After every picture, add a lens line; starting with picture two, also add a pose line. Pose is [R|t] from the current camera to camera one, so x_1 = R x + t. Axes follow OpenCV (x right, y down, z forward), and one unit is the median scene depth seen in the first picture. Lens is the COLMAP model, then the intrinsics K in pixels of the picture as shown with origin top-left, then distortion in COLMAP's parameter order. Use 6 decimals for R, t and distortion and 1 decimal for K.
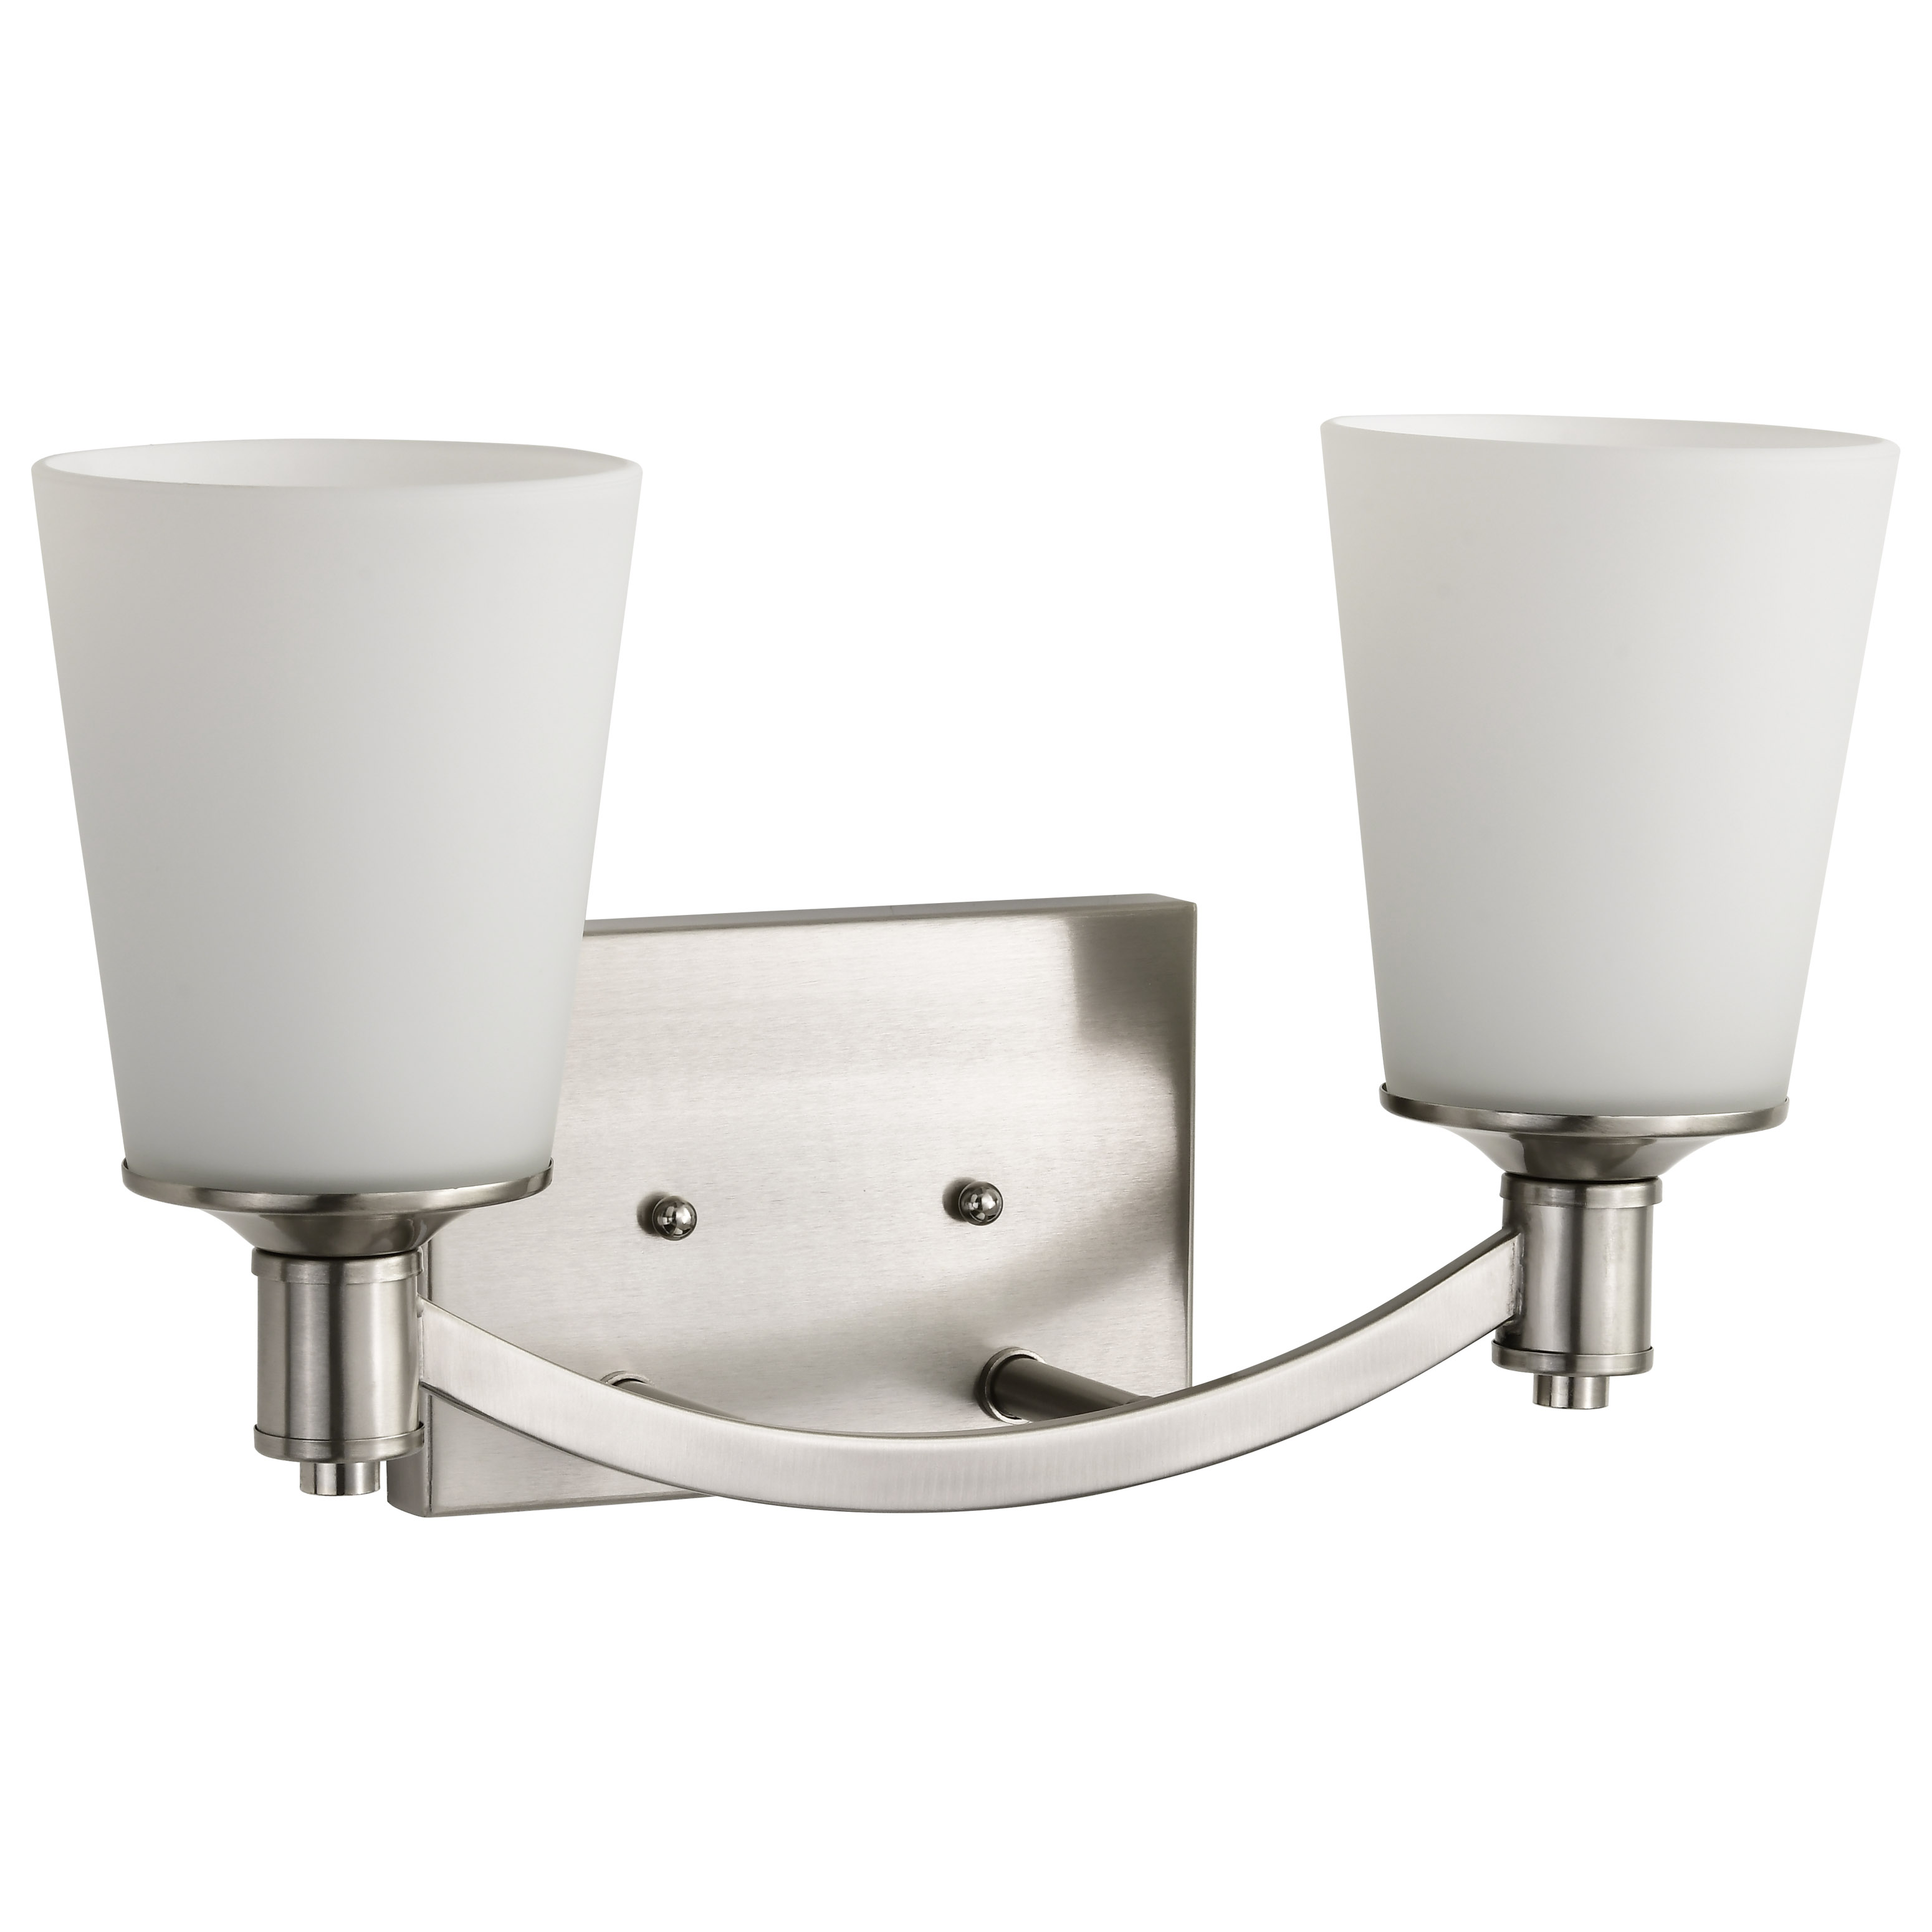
lens RADIAL K [[9108.1, 0, 965.8], [0, 9108.1, 967.6], [0, 0, 1]] dist [-0.037203, 0.000000]
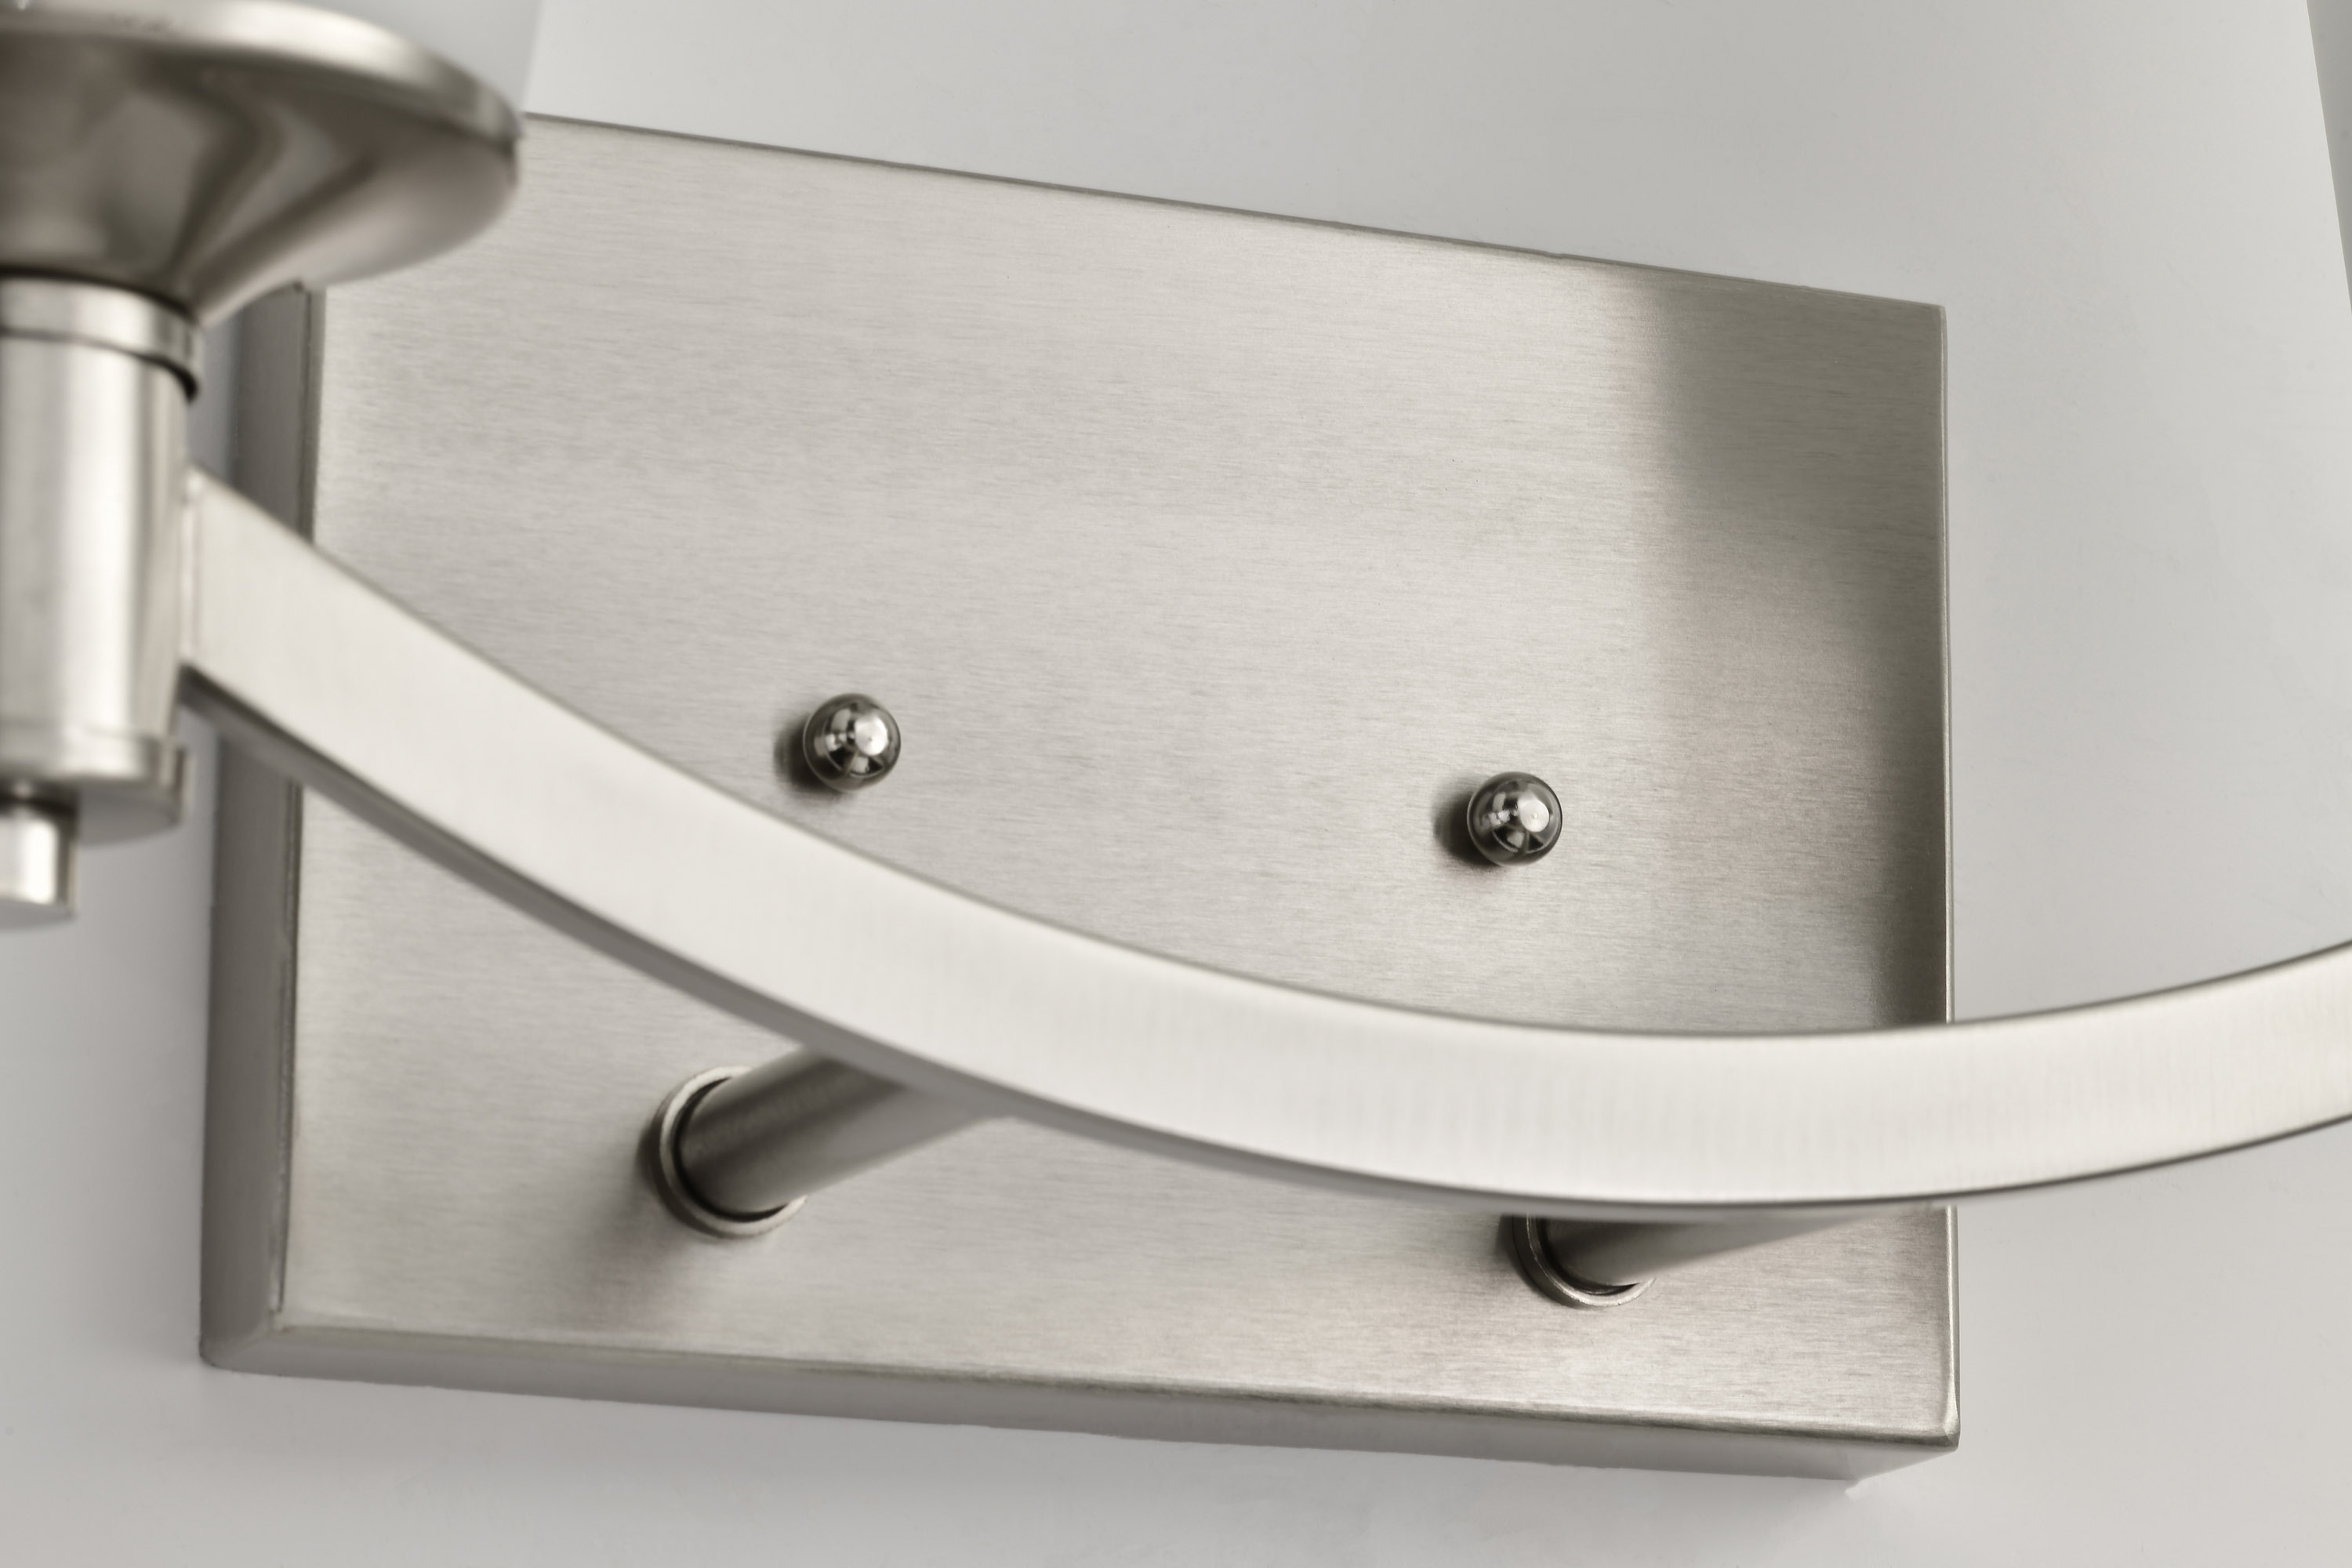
lens RADIAL K [[7298.7, 0, 1182.7], [0, 7298.7, 781.4], [0, 0, 1]] dist [-0.047185, 0.000000]
pose [[0.999901, 0.000678, -0.014034, -0.010198], [-0.005118, 0.947775, -0.318897, 0.144602], [0.013085, 0.318938, 0.947685, 0.648760]]
